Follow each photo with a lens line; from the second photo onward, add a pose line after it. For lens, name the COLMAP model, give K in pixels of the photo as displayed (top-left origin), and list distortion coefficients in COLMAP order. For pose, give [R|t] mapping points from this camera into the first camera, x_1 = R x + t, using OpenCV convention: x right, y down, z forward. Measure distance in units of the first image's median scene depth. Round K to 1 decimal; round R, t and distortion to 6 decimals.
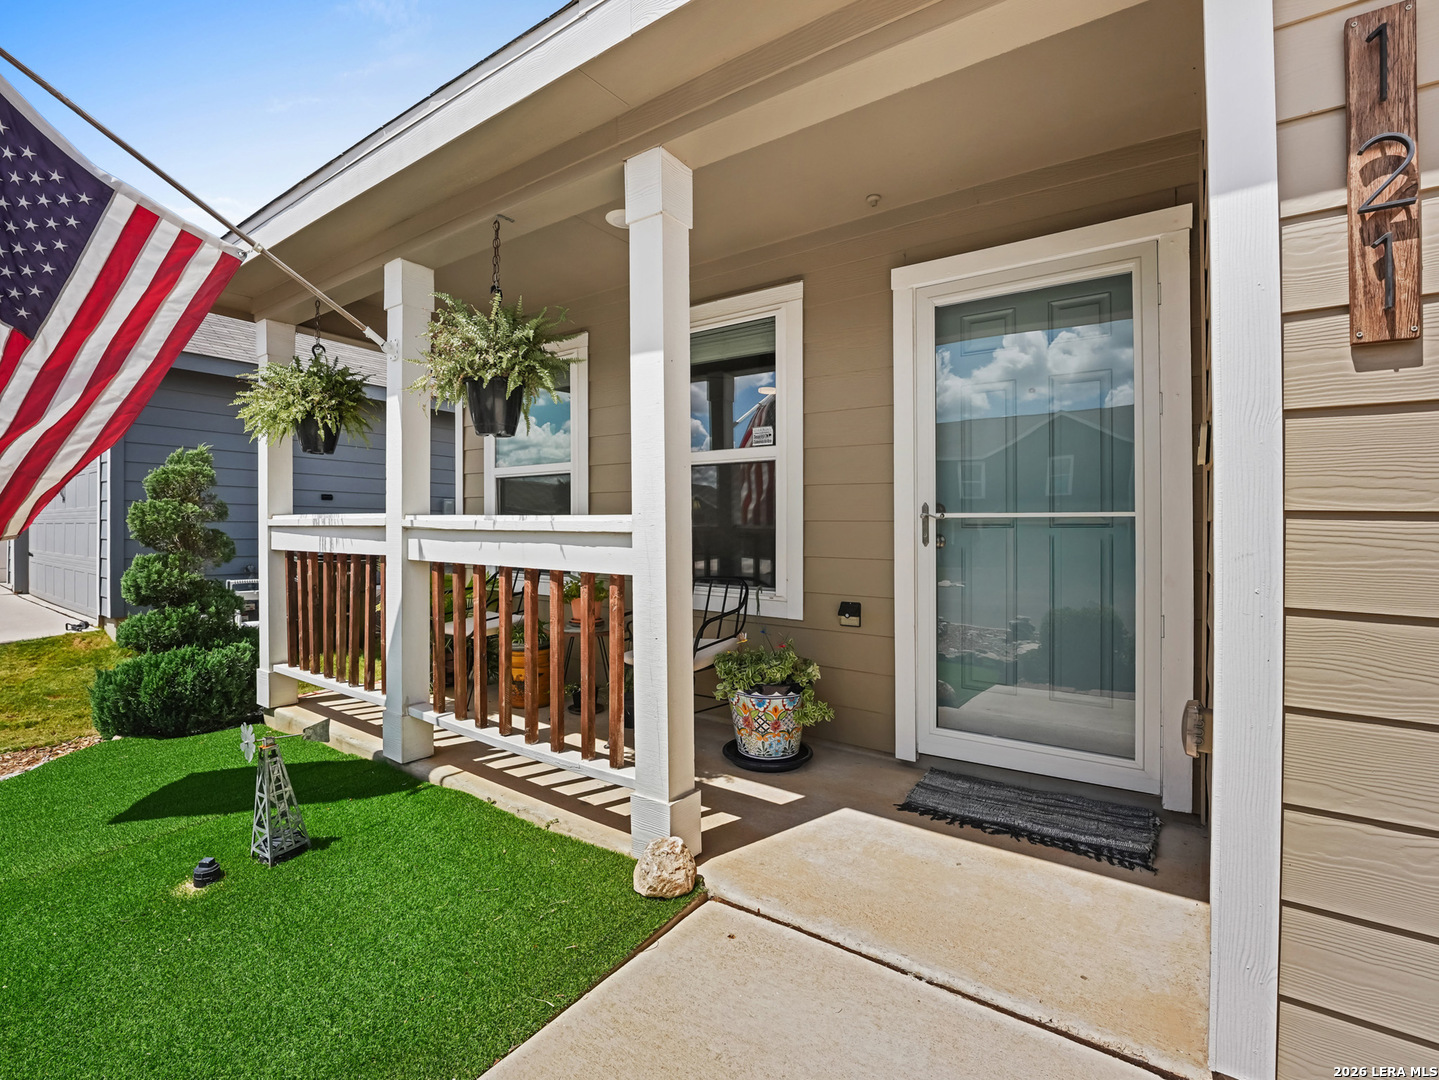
lens RADIAL K [[695.4, 0, 719.5], [0, 695.4, 540.0], [0, 0, 1]] dist [0.000159, -0.000077]
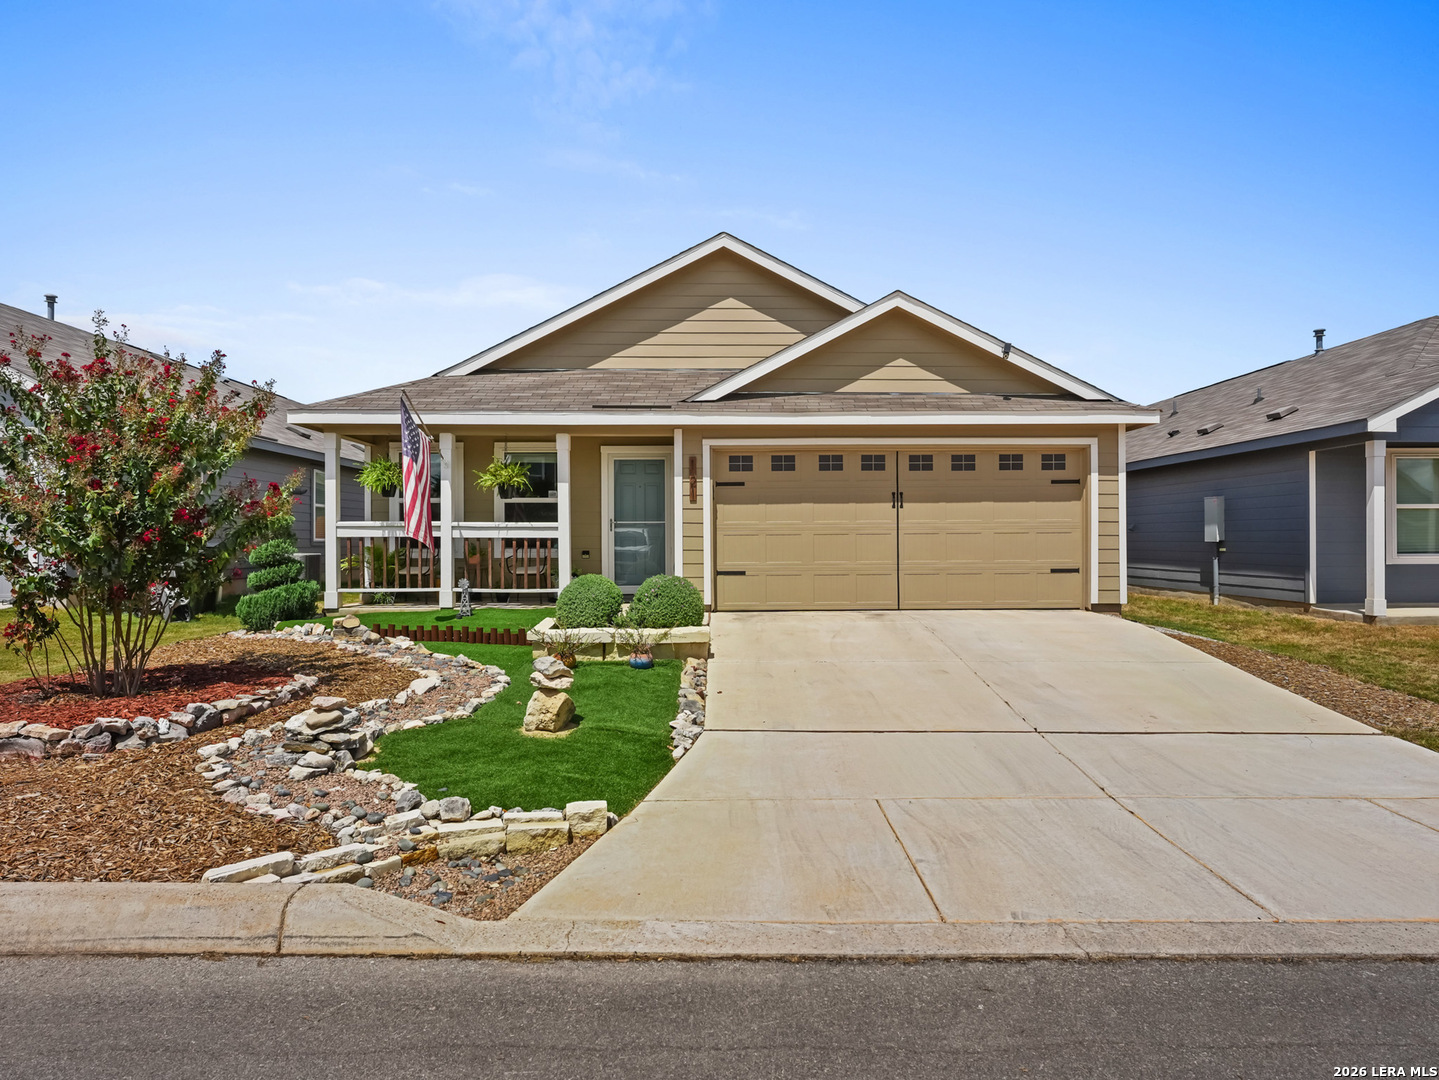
lens RADIAL K [[837.7, 0, 719.5], [0, 837.7, 540.0], [0, 0, 1]] dist [0.002627, -0.001585]
pose [[0.805345, -0.014657, 0.592625, -1.551985], [0.017587, 0.999845, 0.000829, 0.053020], [-0.592545, 0.009755, 0.805478, -2.356477]]
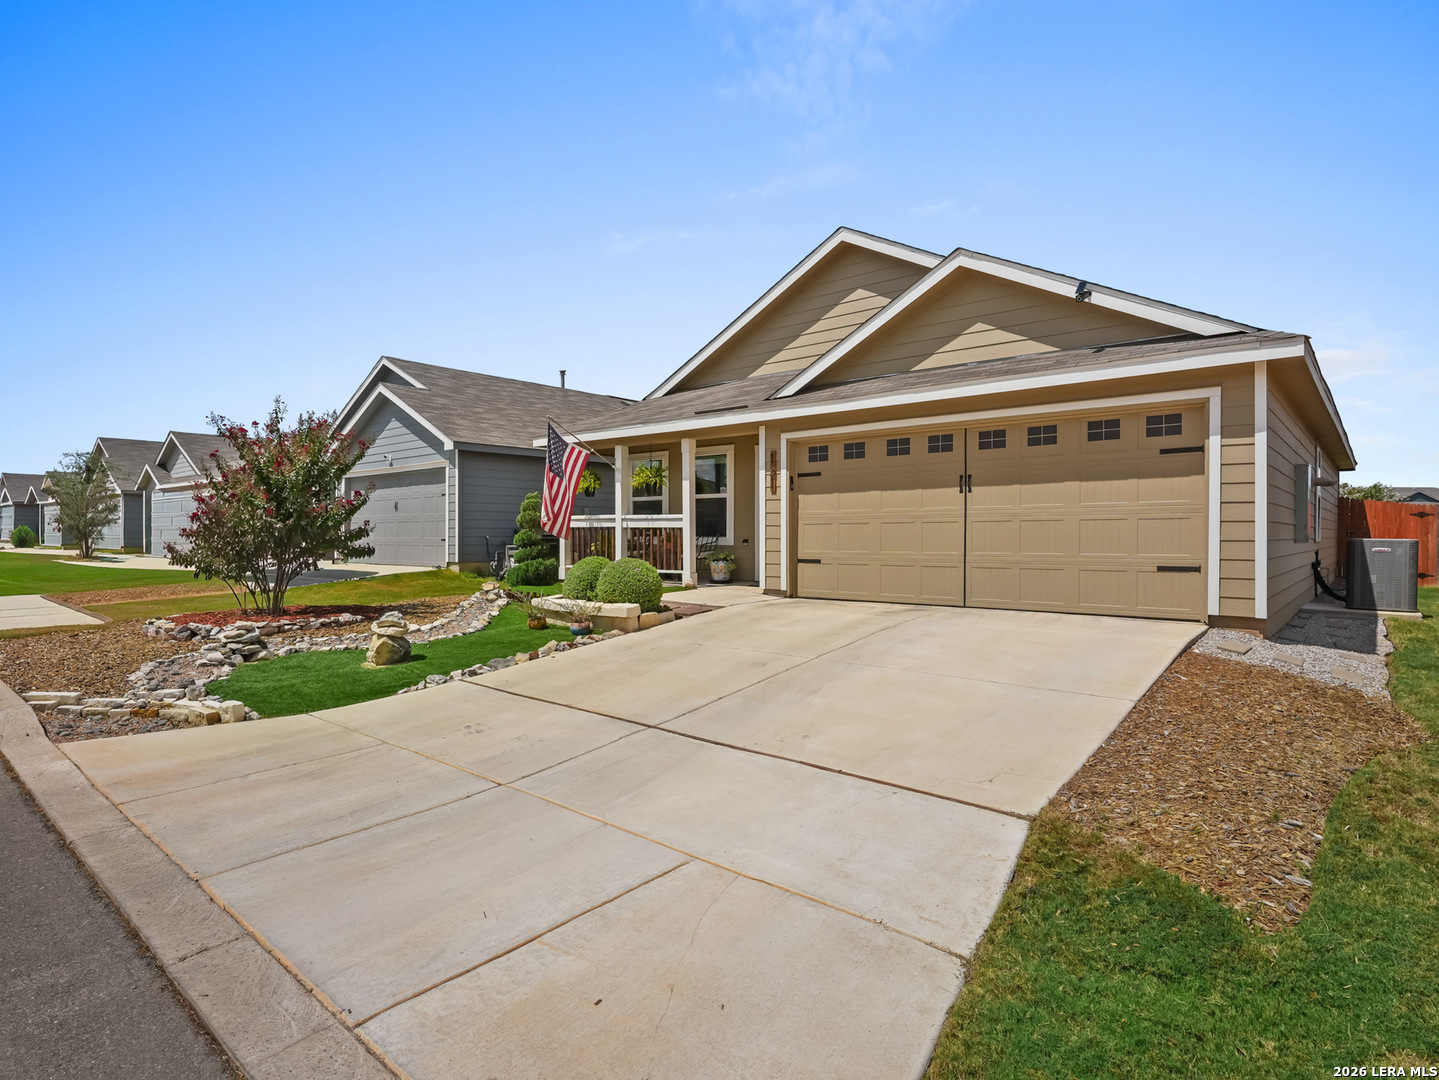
lens RADIAL K [[766.0, 0, 719.5], [0, 766.0, 540.0], [0, 0, 1]] dist [-0.008952, -0.000109]
pose [[0.997205, -0.011352, -0.073844, 0.347907], [0.011201, 0.999934, -0.002467, 0.105860], [0.073867, 0.001633, 0.997267, -2.858919]]
